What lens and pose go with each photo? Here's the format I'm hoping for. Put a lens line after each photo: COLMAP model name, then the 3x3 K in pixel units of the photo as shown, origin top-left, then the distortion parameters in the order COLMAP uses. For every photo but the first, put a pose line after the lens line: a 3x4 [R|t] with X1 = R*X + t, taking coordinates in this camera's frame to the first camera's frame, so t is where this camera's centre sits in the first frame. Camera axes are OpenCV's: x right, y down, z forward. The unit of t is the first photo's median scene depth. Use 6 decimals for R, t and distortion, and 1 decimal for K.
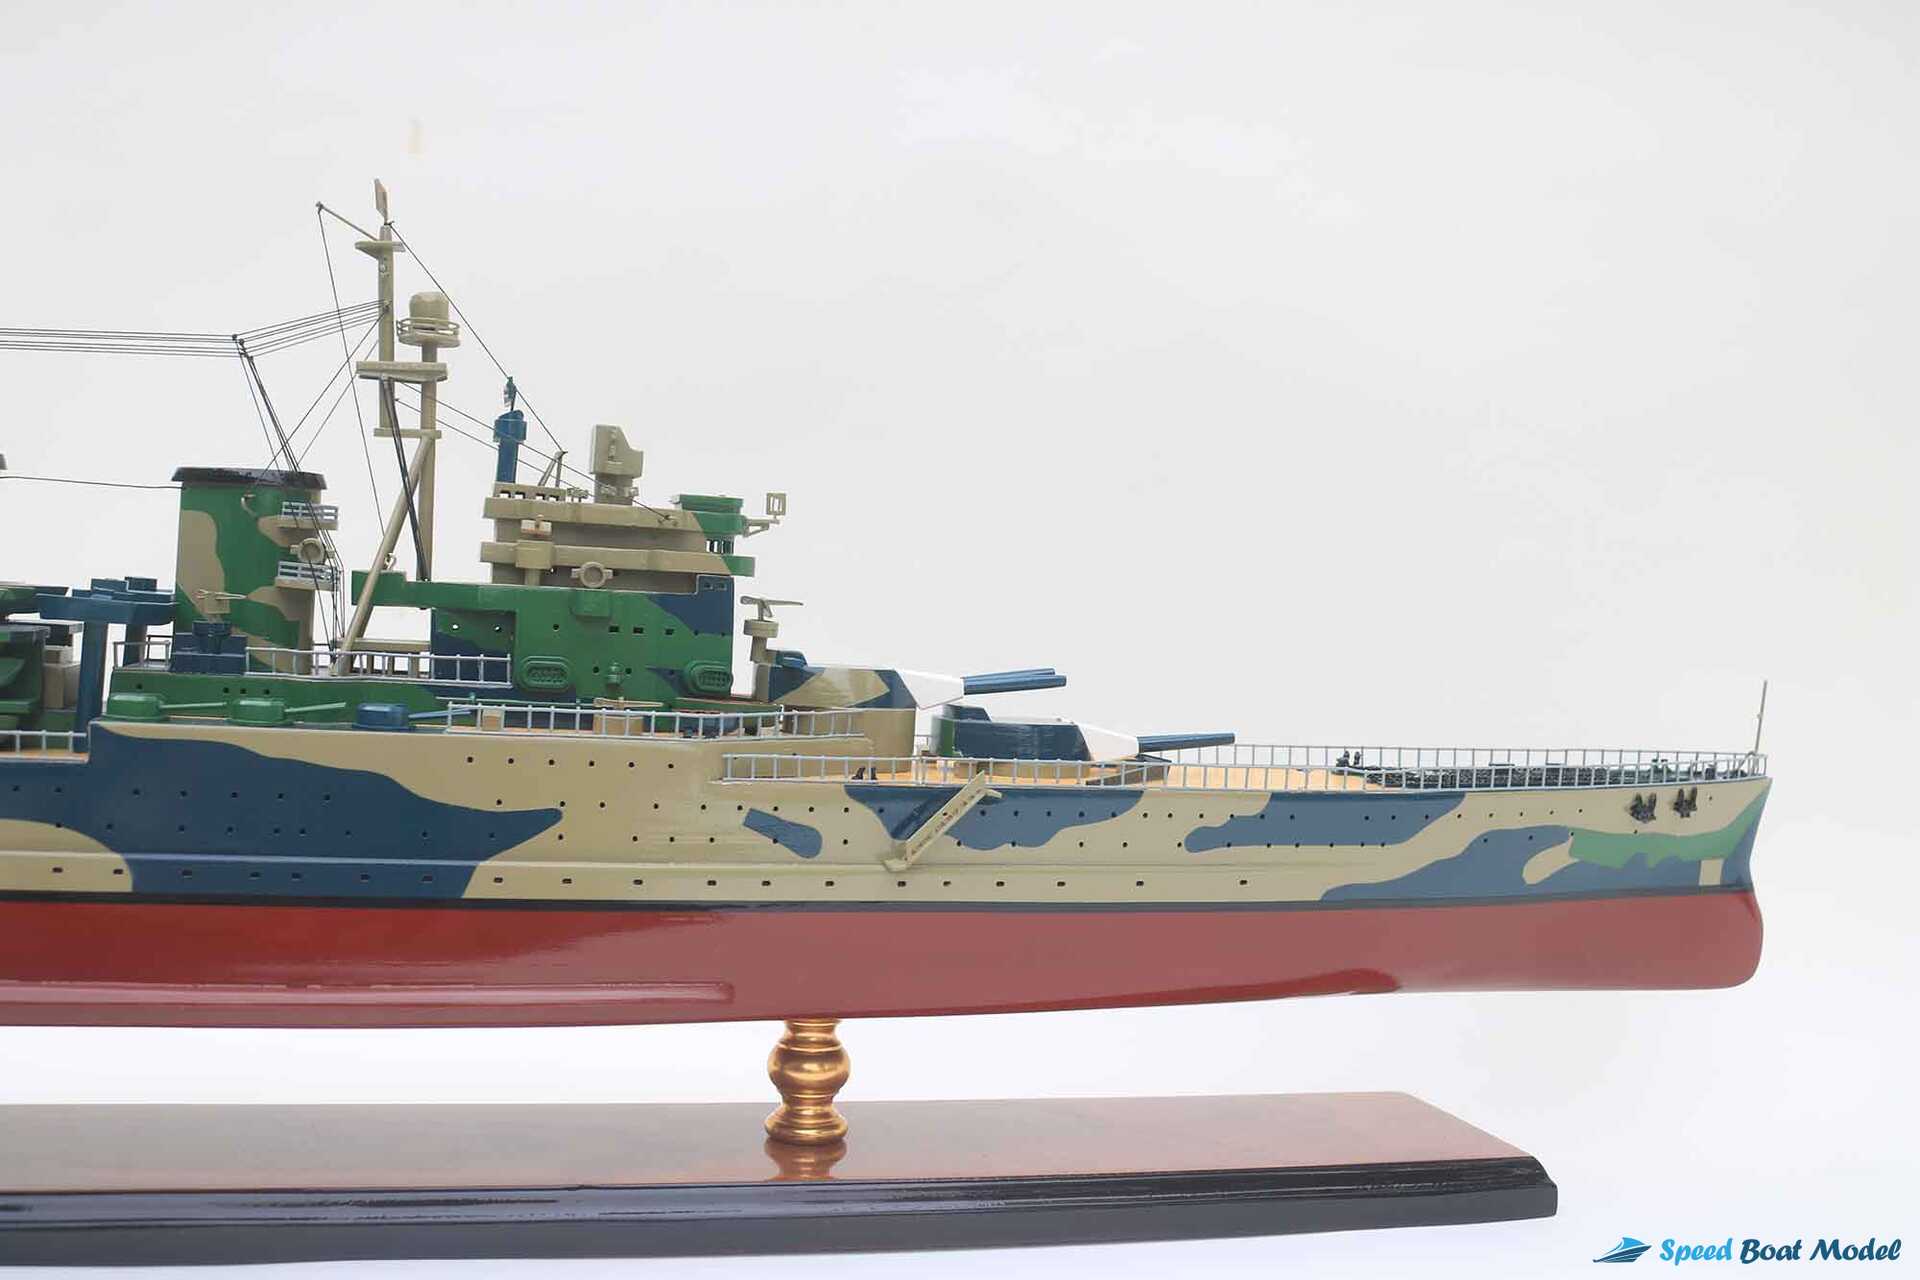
lens RADIAL K [[2060.0, 0, 960.0], [0, 2060.0, 640.0], [0, 0, 1]] dist [-0.158309, 0.017372]
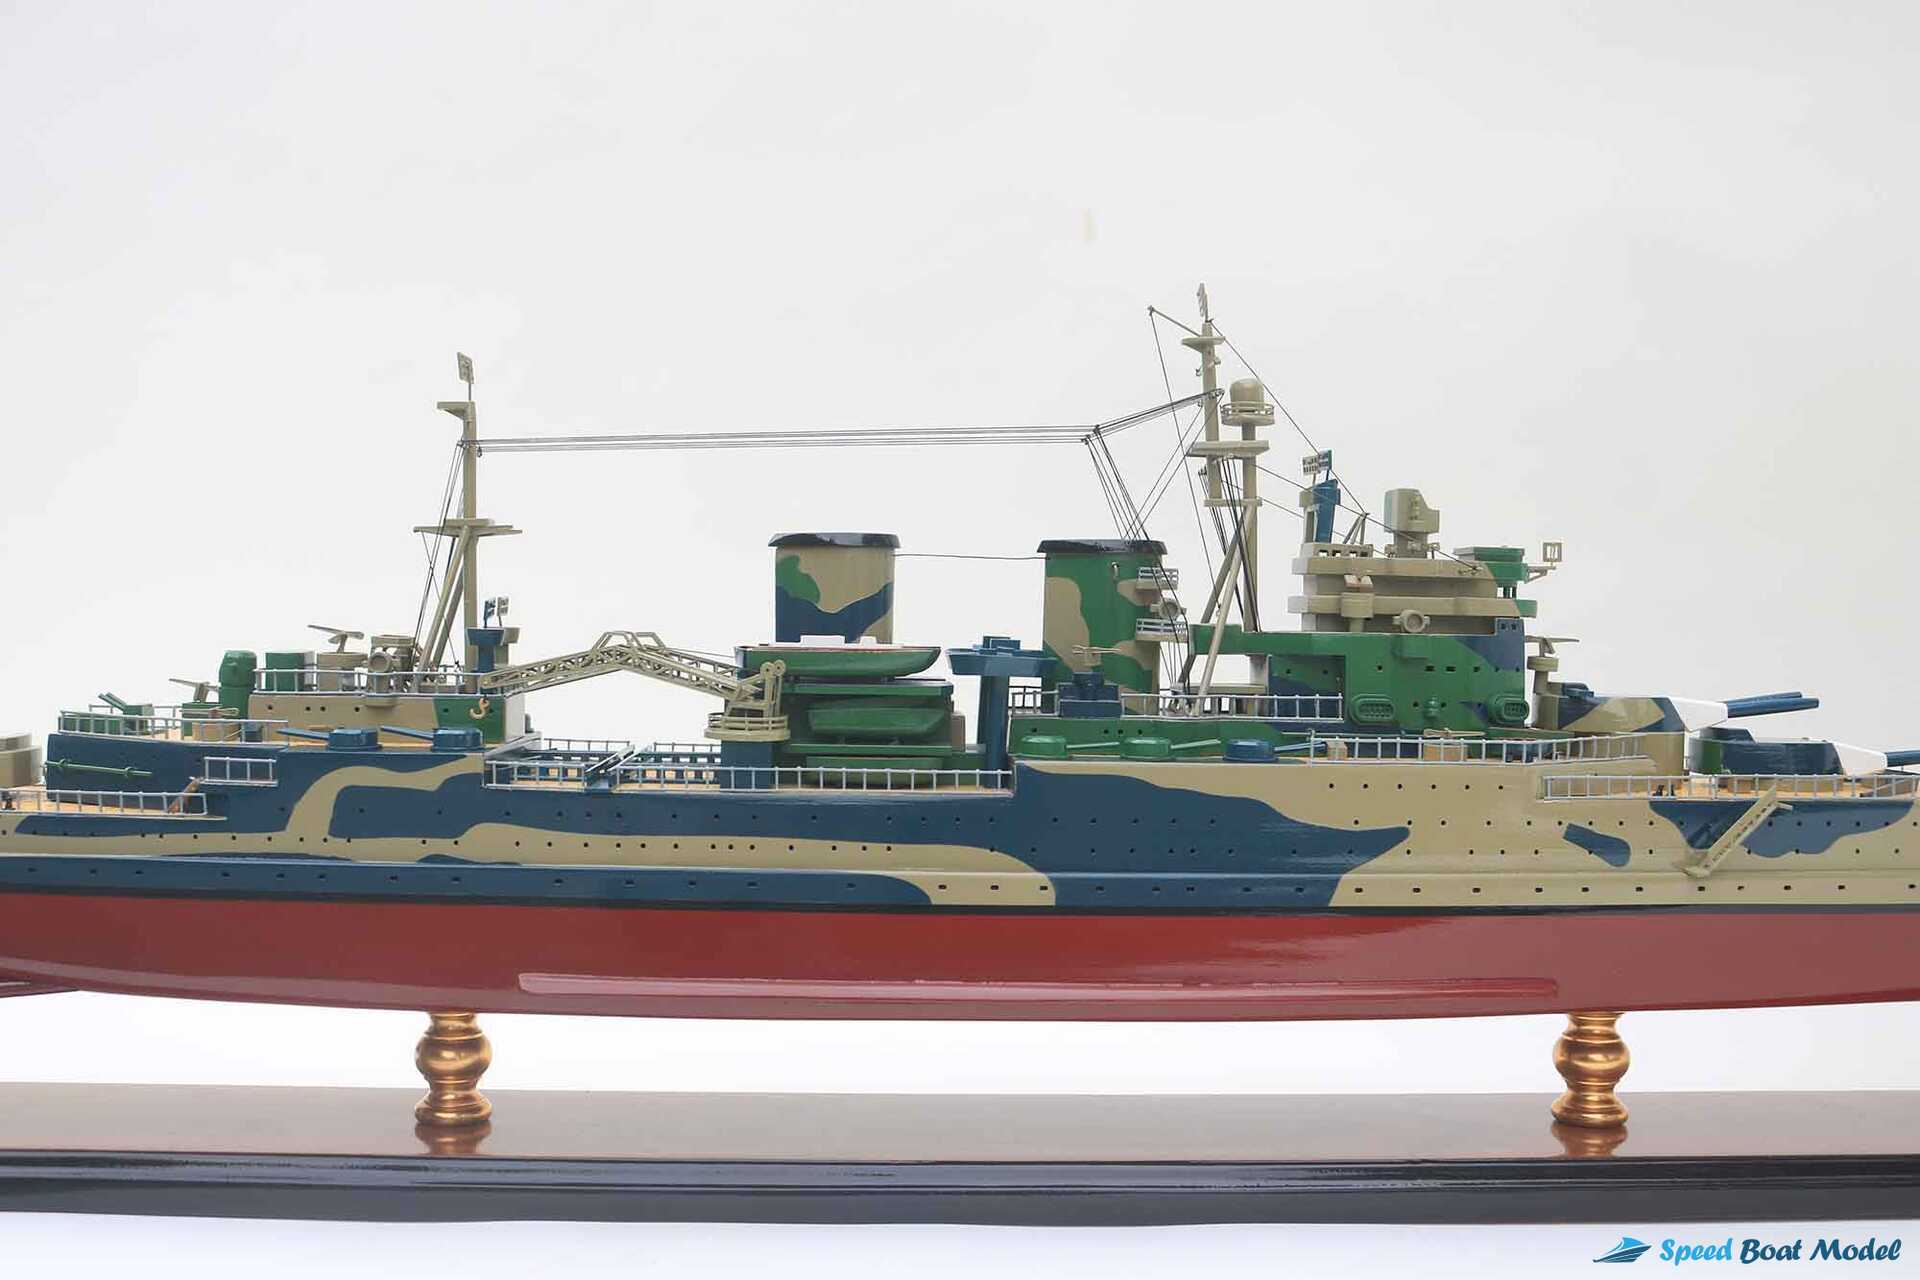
lens RADIAL K [[1994.0, 0, 960.0], [0, 1994.0, 640.0], [0, 0, 1]] dist [-0.168865, 0.211337]
pose [[0.969386, -0.033238, -0.243281, -0.153510], [0.029113, 0.999365, -0.020532, -0.006132], [0.243809, 0.012821, 0.969738, -0.124236]]
